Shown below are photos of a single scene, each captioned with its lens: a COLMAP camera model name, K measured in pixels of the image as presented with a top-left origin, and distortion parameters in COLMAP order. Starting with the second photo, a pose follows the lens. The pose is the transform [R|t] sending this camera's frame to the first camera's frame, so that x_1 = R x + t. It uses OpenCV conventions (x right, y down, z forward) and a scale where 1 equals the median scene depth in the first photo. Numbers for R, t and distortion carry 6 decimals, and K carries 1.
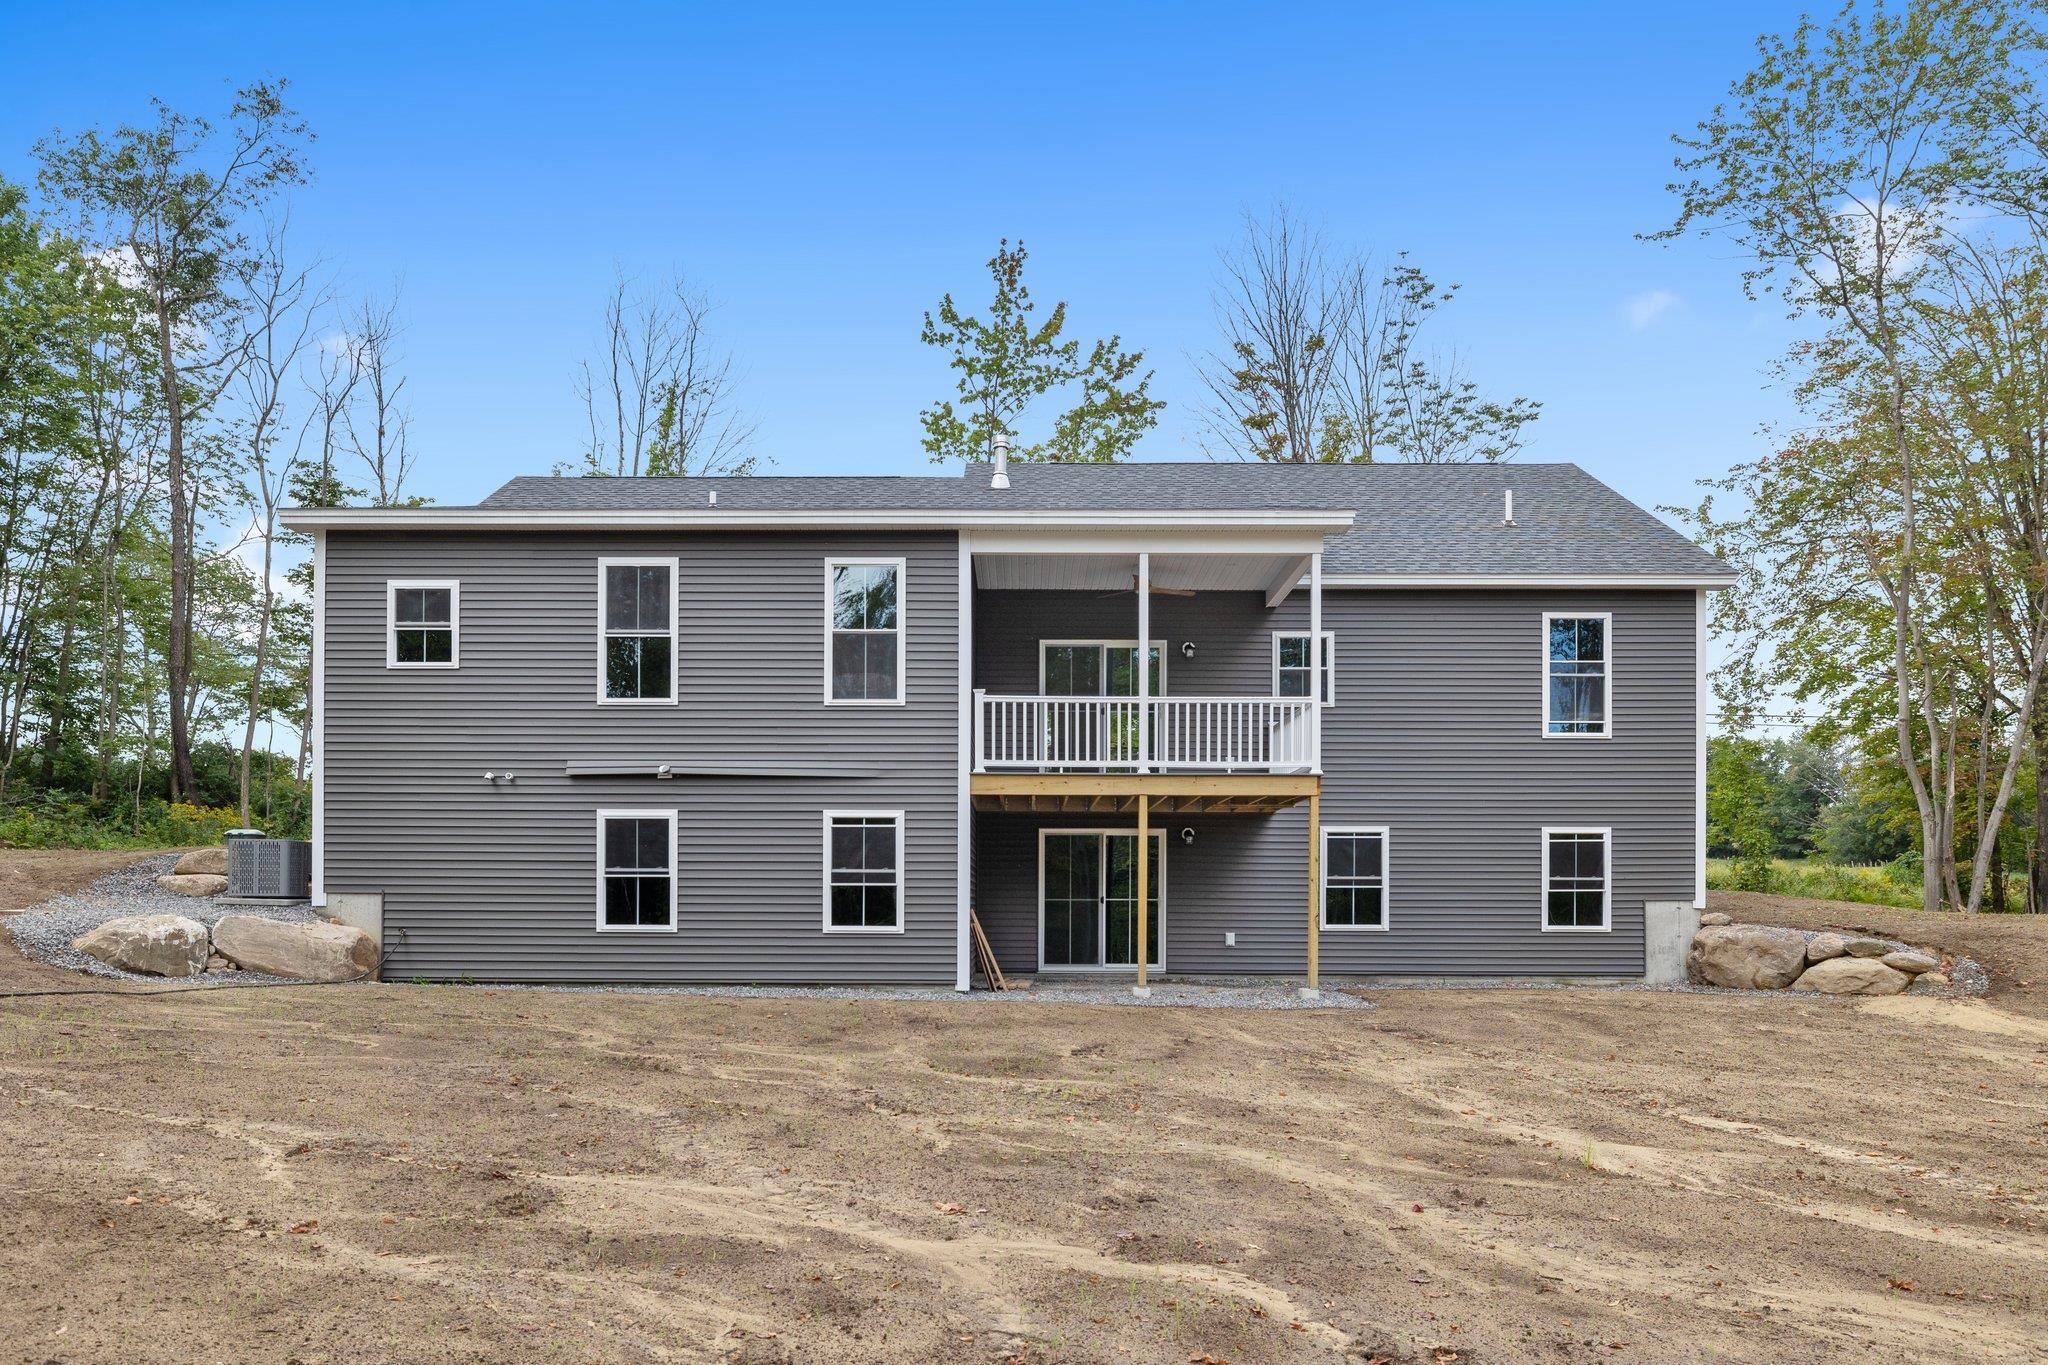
lens RADIAL K [[1455.1, 0, 1024.0], [0, 1455.1, 682.5], [0, 0, 1]] dist [0.012672, 0.005073]
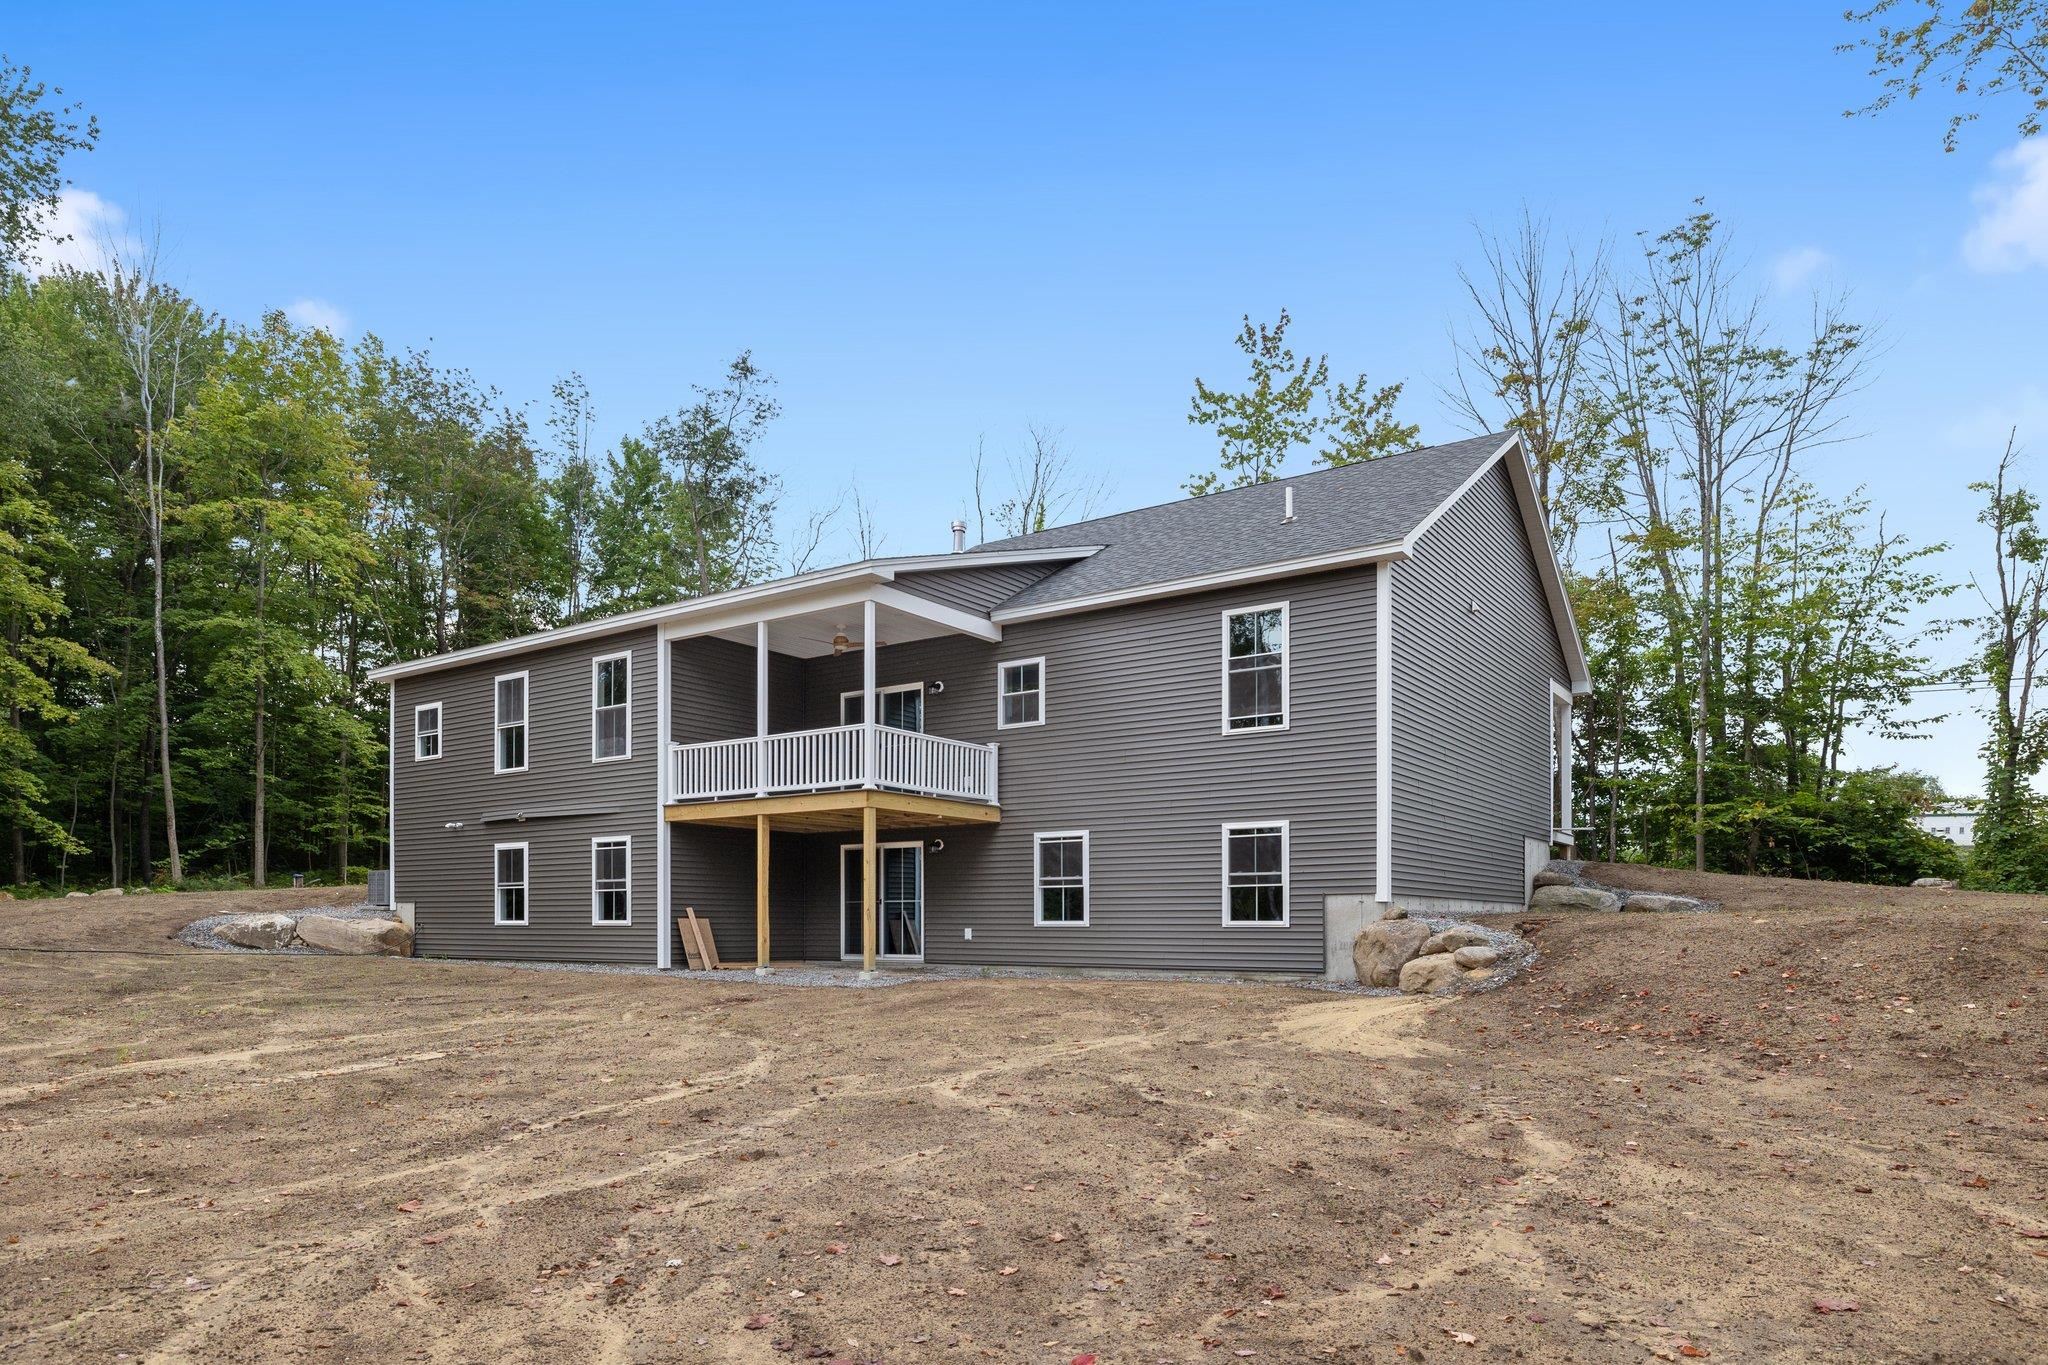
lens RADIAL K [[1220.9, 0, 1024.0], [0, 1220.9, 682.5], [0, 0, 1]] dist [-0.002024, -0.000386]
pose [[0.818596, -0.110259, -0.563687, 0.788210], [0.094366, 0.993883, -0.057366, 0.040691], [0.566565, -0.006234, 0.823994, 0.241841]]
